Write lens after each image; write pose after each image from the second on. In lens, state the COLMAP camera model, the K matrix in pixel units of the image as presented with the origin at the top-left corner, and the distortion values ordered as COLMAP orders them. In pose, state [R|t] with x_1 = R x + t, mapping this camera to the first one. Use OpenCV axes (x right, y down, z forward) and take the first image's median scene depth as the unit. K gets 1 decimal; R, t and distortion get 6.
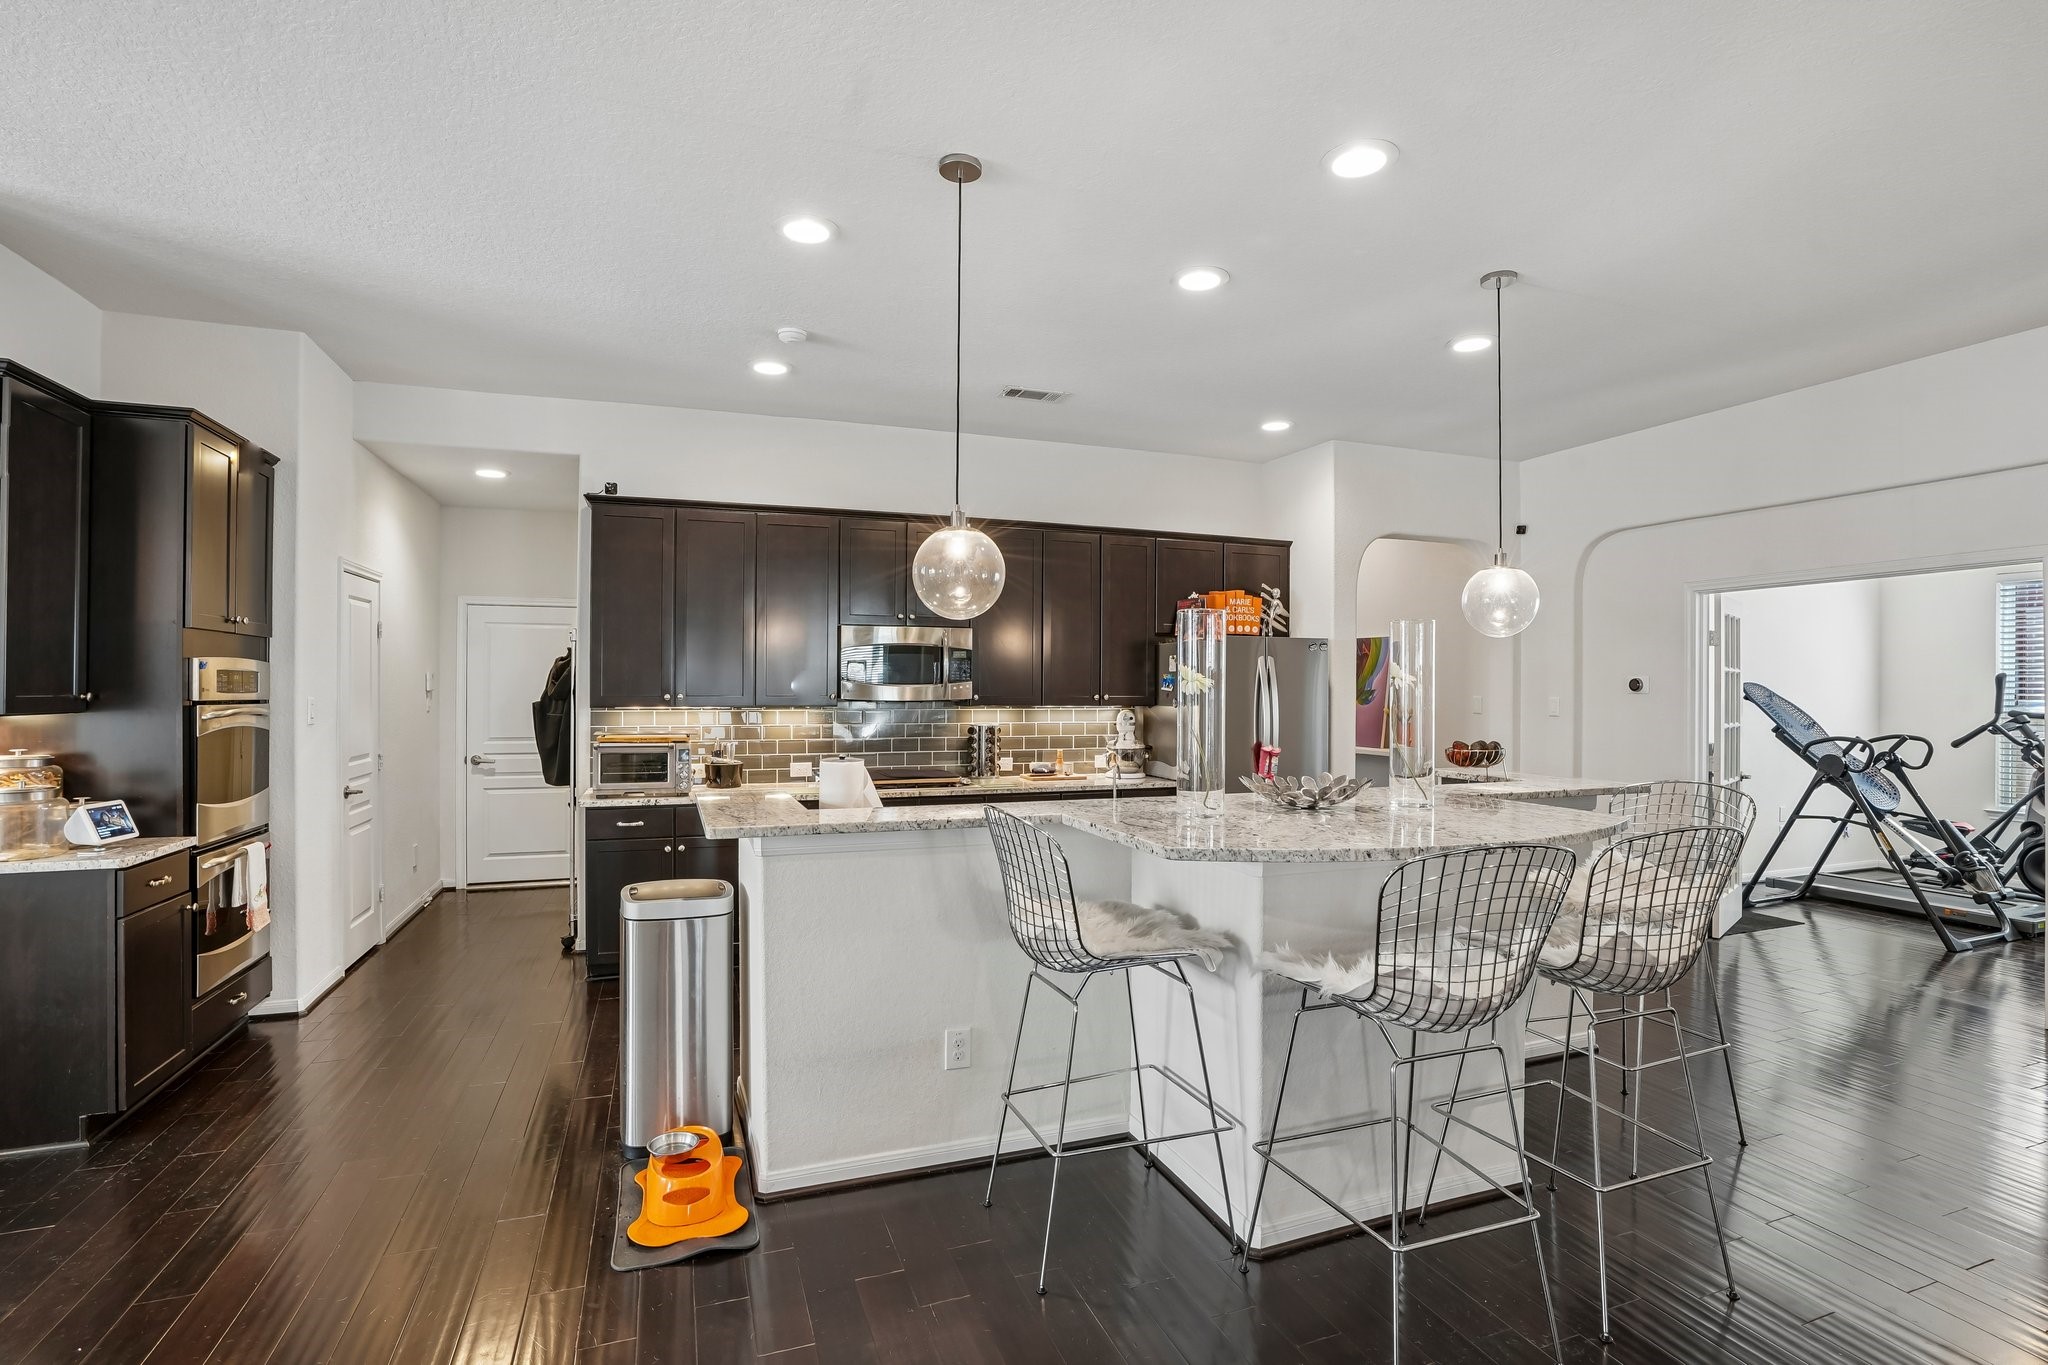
lens RADIAL K [[973.2, 0, 1046.1], [0, 973.2, 672.9], [0, 0, 1]] dist [-0.028792, 0.005946]
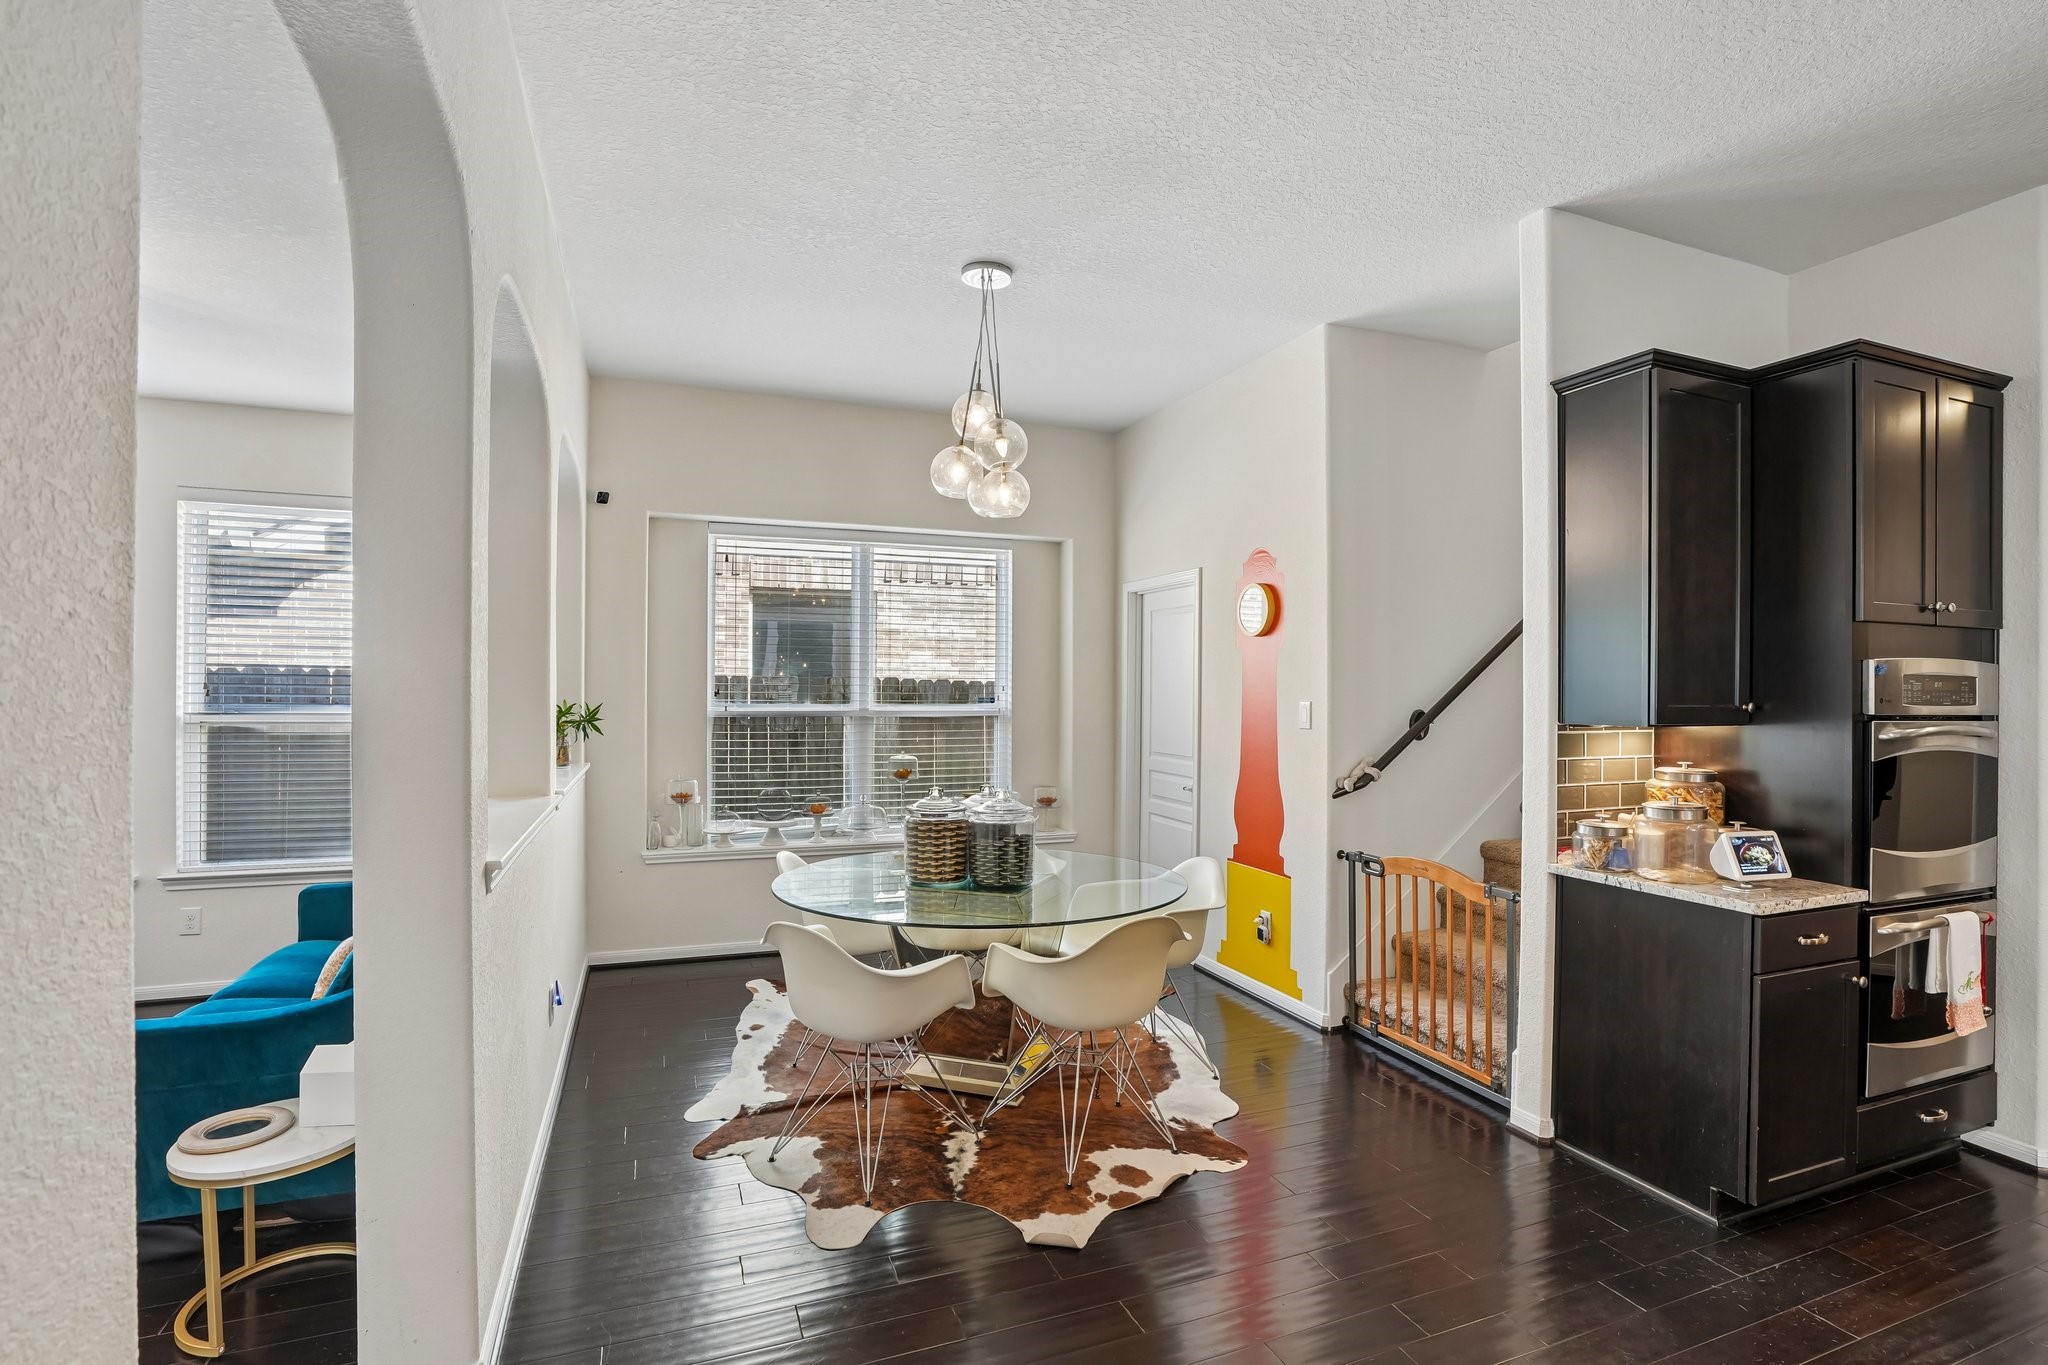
lens RADIAL K [[973.2, 0, 1024.6], [0, 973.2, 688.2], [0, 0, 1]] dist [-0.028792, 0.005946]
pose [[0.012990, 0.000398, -0.999916, -0.110606], [0.008688, 0.999962, 0.000511, 0.000781], [0.999878, -0.008694, 0.012986, 0.270769]]
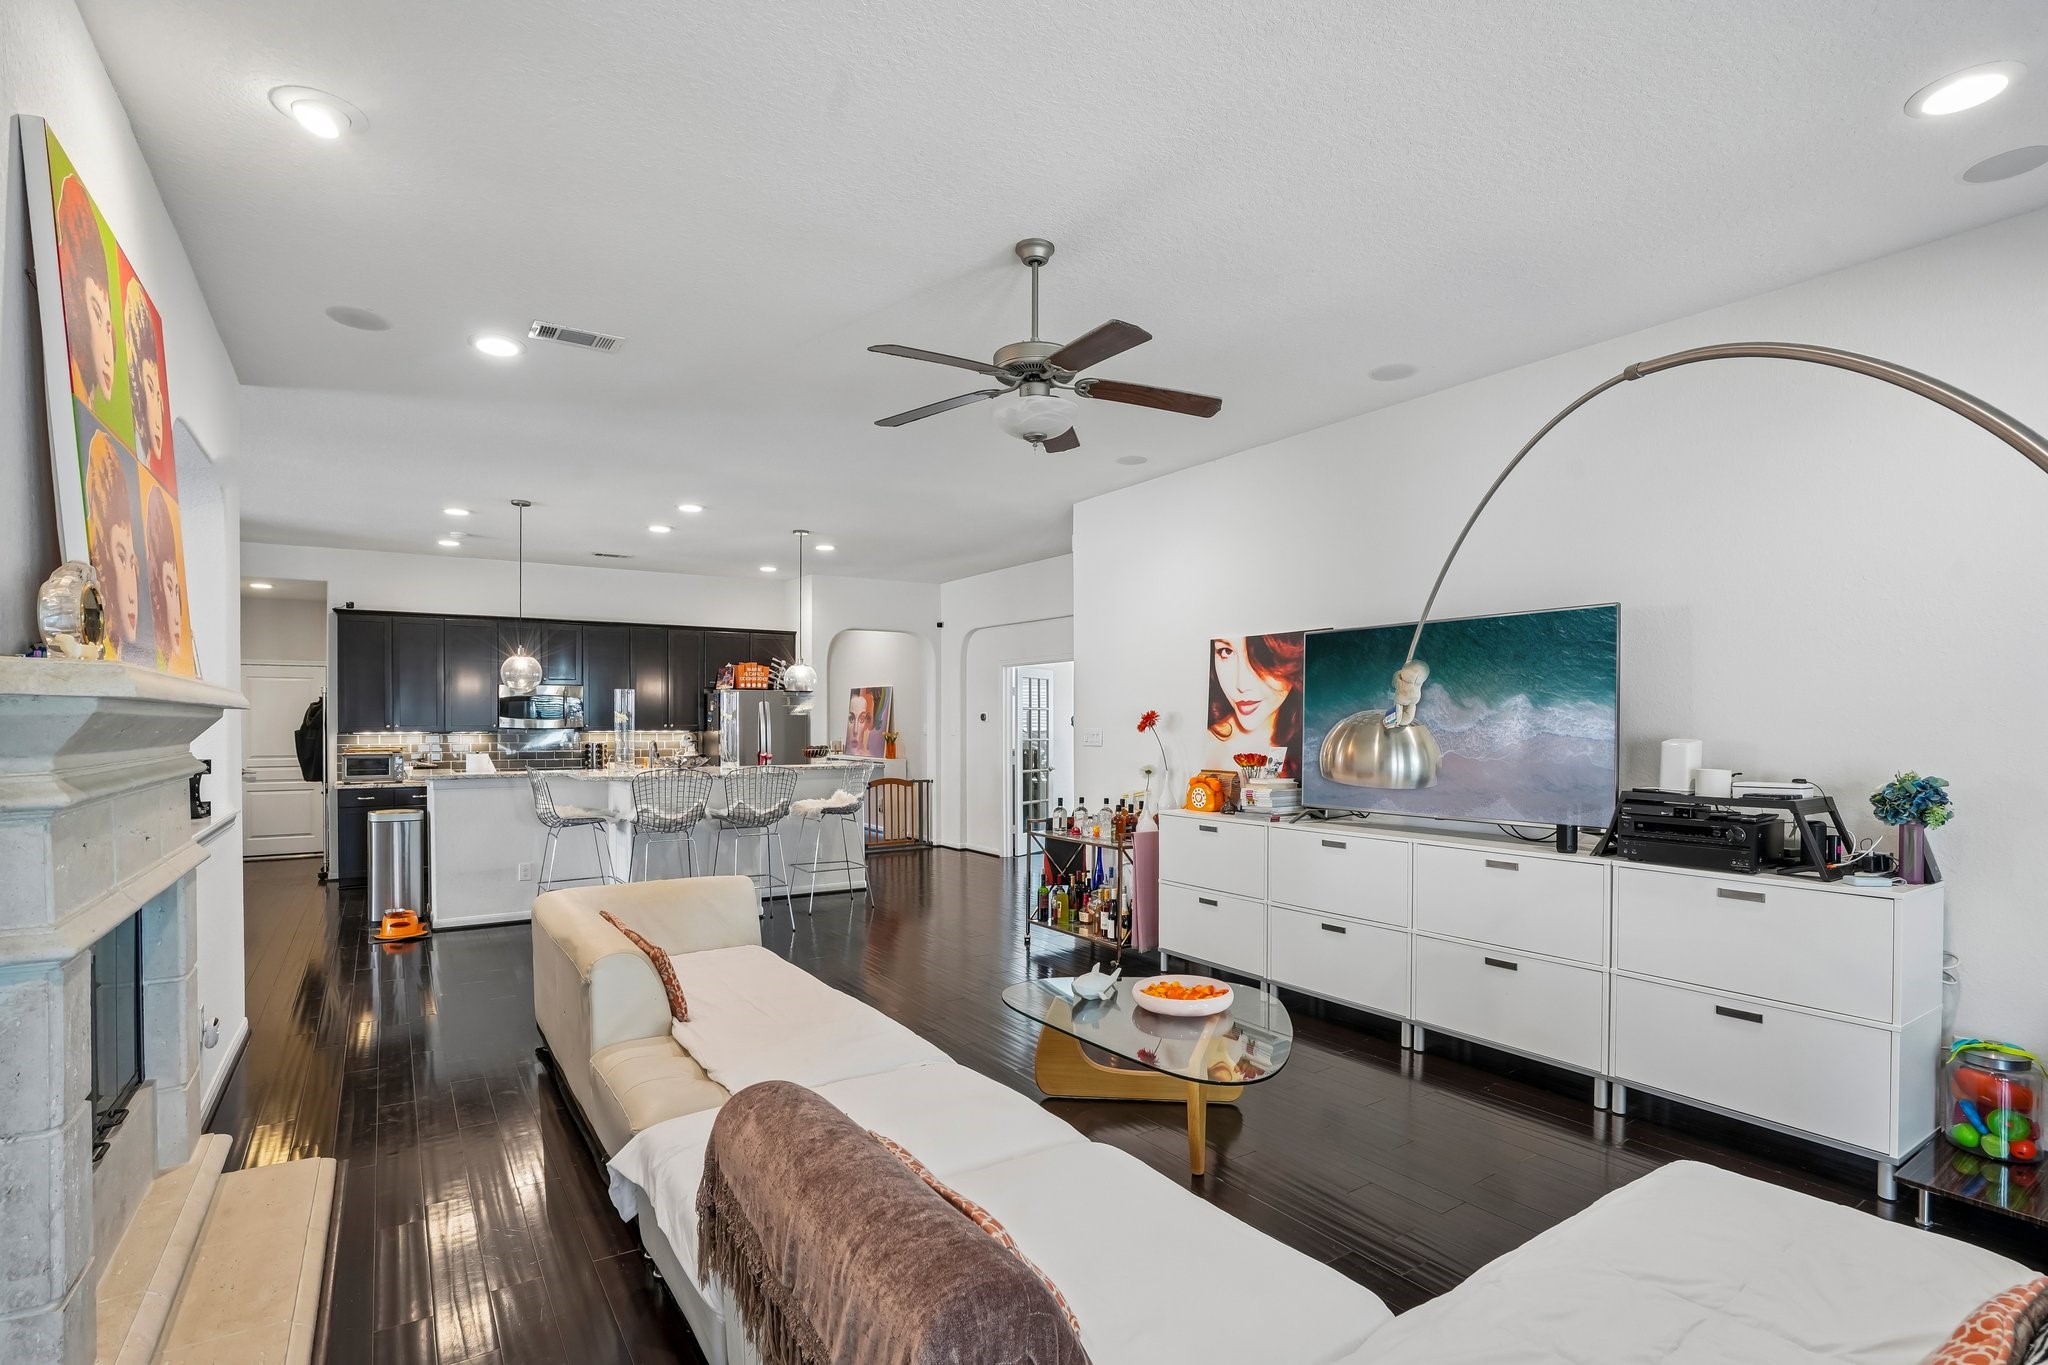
lens RADIAL K [[973.2, 0, 1016.8], [0, 973.2, 725.6], [0, 0, 1]] dist [-0.028792, 0.005946]
pose [[0.978062, -0.005370, 0.208244, 0.417975], [0.001341, 0.999809, 0.019484, -0.009909], [-0.208309, -0.018778, 0.977883, -1.092222]]
